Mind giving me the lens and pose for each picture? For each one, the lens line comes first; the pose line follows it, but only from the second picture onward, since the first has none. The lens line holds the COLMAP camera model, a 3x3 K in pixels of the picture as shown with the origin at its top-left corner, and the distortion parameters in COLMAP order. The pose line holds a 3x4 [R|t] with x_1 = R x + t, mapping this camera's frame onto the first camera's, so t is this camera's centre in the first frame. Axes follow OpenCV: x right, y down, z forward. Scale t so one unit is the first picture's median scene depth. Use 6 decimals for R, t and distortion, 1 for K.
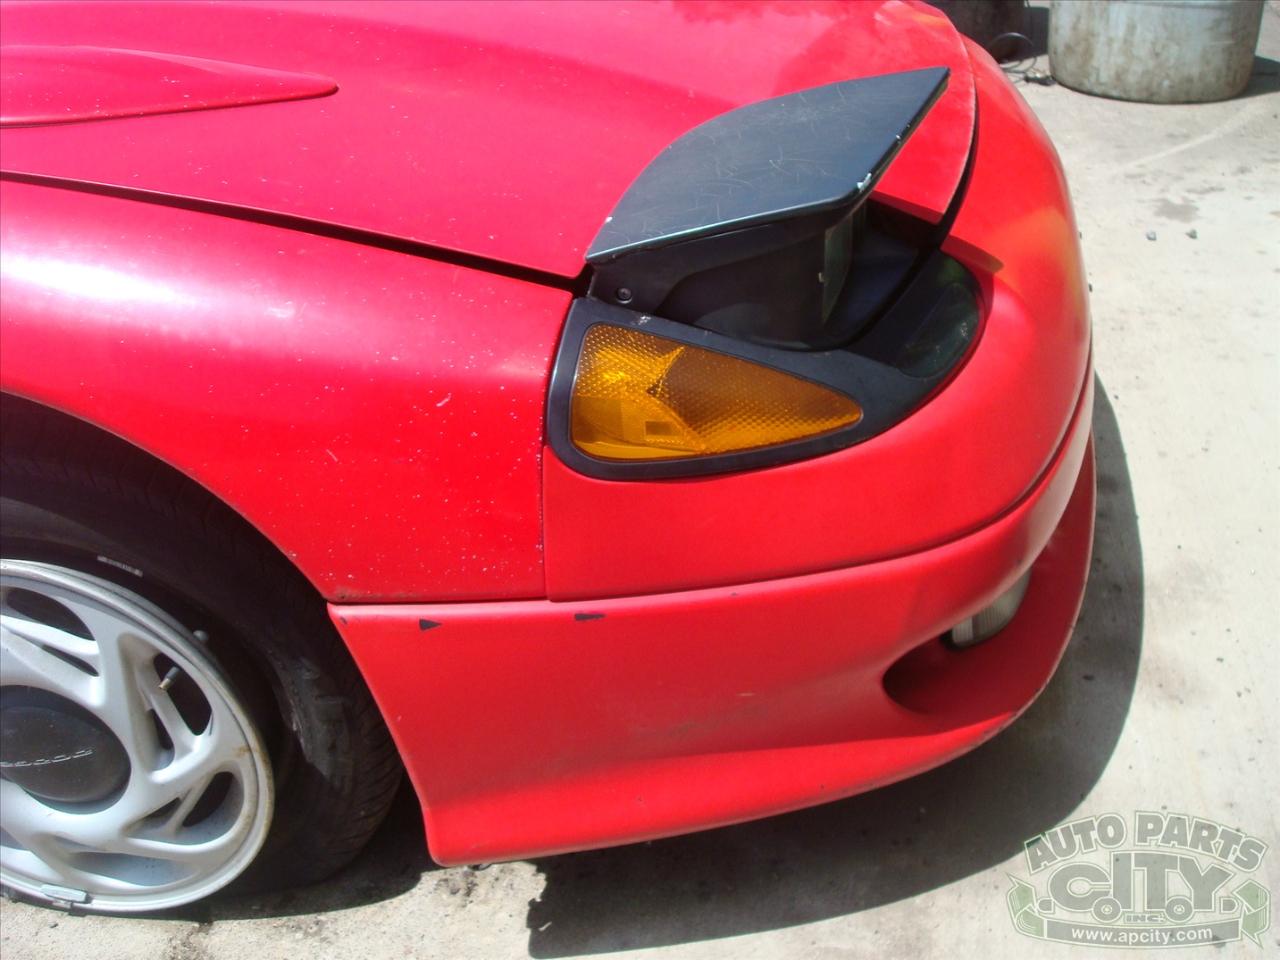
lens RADIAL K [[1345.5, 0, 640.0], [0, 1345.5, 480.0], [0, 0, 1]] dist [-0.086962, -0.073813]
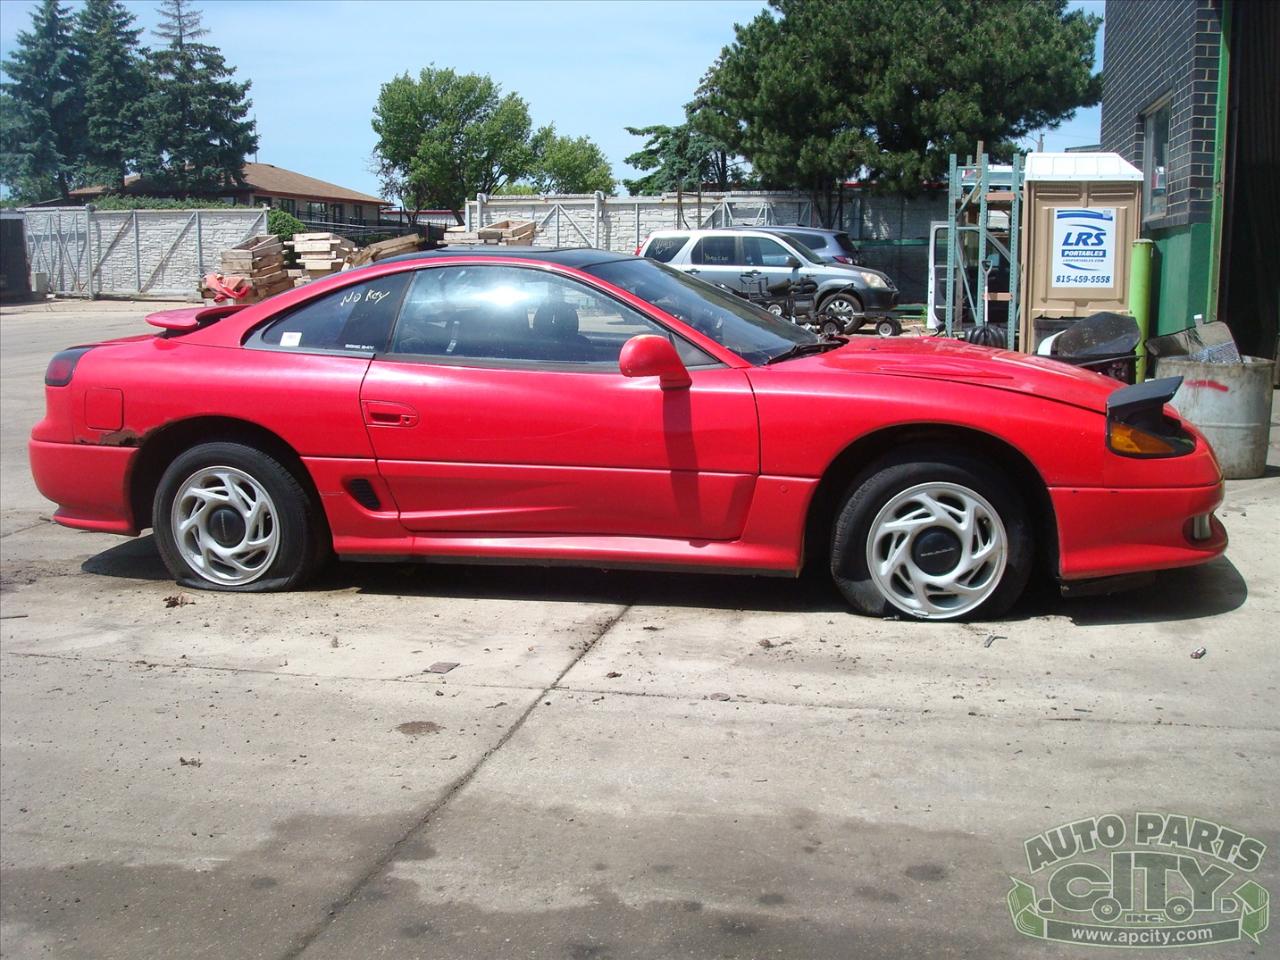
lens RADIAL K [[1386.7, 0, 634.2], [0, 1386.7, 474.0], [0, 0, 1]] dist [-0.103604, -0.061915]
pose [[0.998918, 0.042105, -0.019739, -1.174669], [-0.046438, 0.925502, -0.375885, 1.397350], [0.002442, 0.376395, 0.926456, -2.356855]]
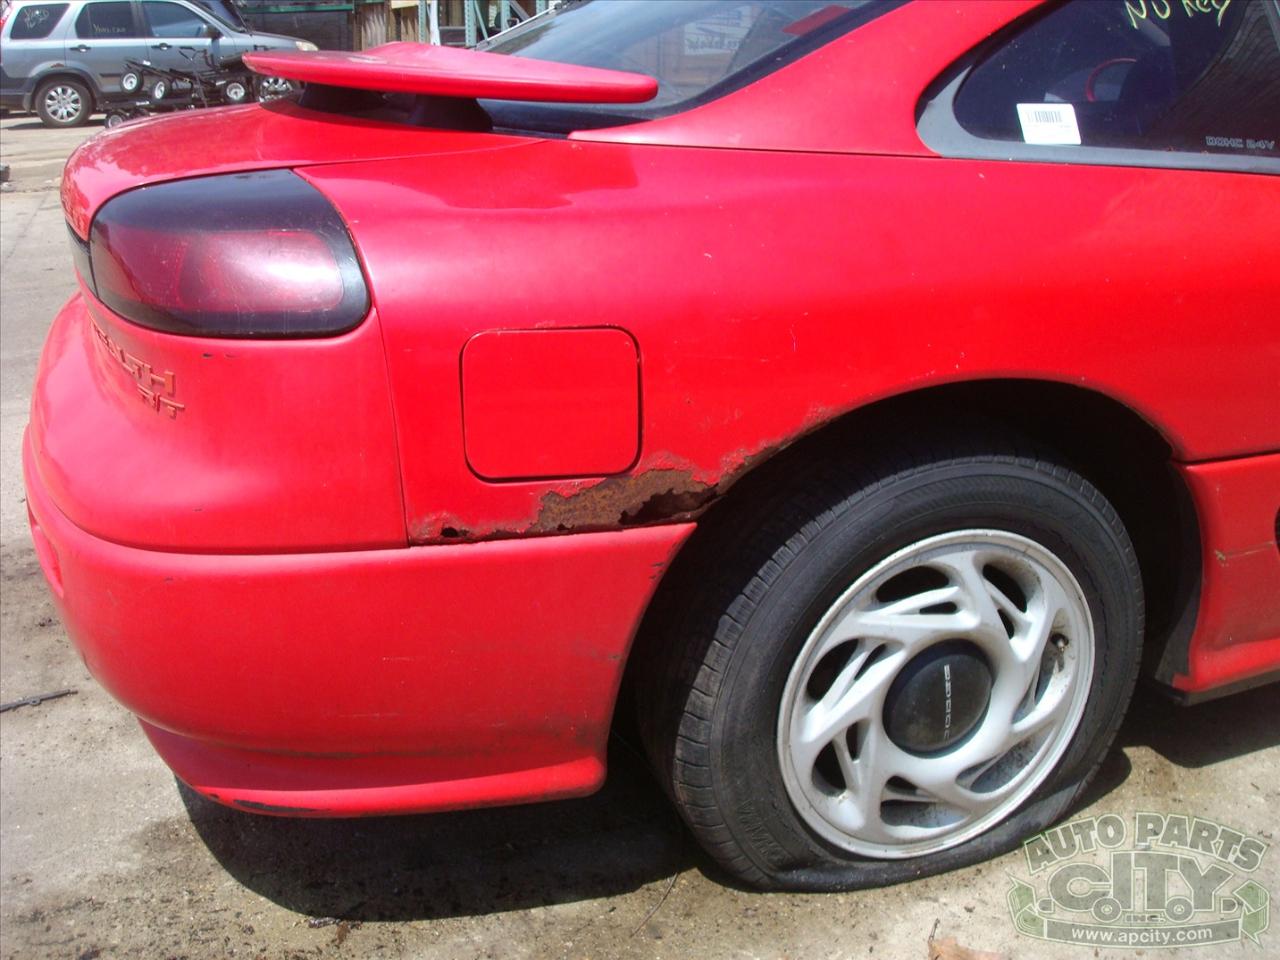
lens RADIAL K [[1345.5, 0, 640.0], [0, 1345.5, 480.0], [0, 0, 1]] dist [-0.086962, -0.073813]
pose [[0.845725, -0.130779, 0.517345, -3.343313], [0.245924, 0.955930, -0.160373, 0.016019], [-0.473572, 0.262859, 0.840616, 0.399089]]
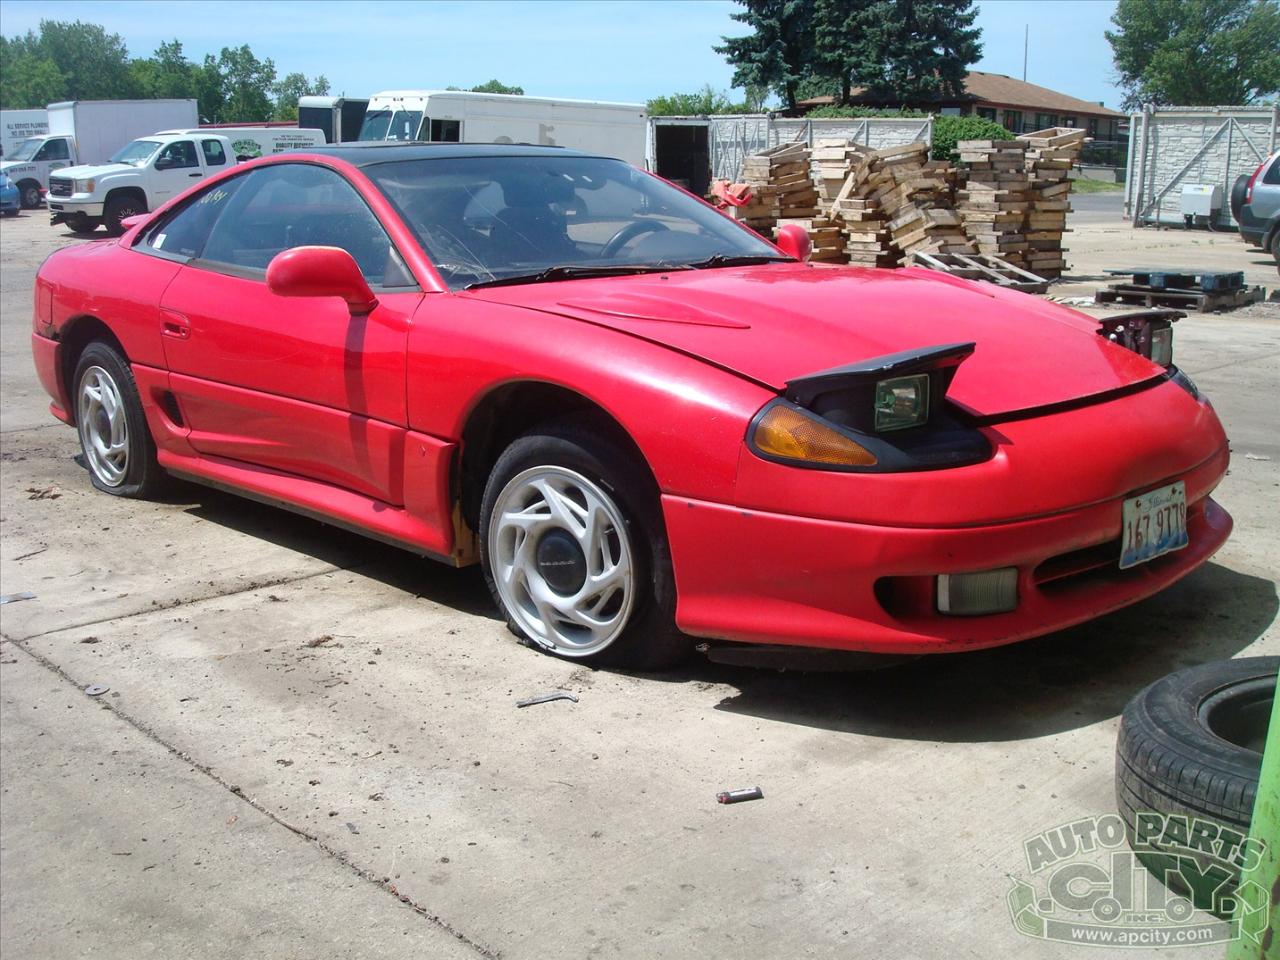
lens RADIAL K [[1386.7, 0, 634.2], [0, 1386.7, 474.0], [0, 0, 1]] dist [-0.103604, -0.061915]
pose [[0.823927, 0.164729, -0.542226, 1.011047], [-0.324419, 0.921626, -0.212972, 0.557869], [0.464647, 0.351382, 0.812794, -1.050448]]
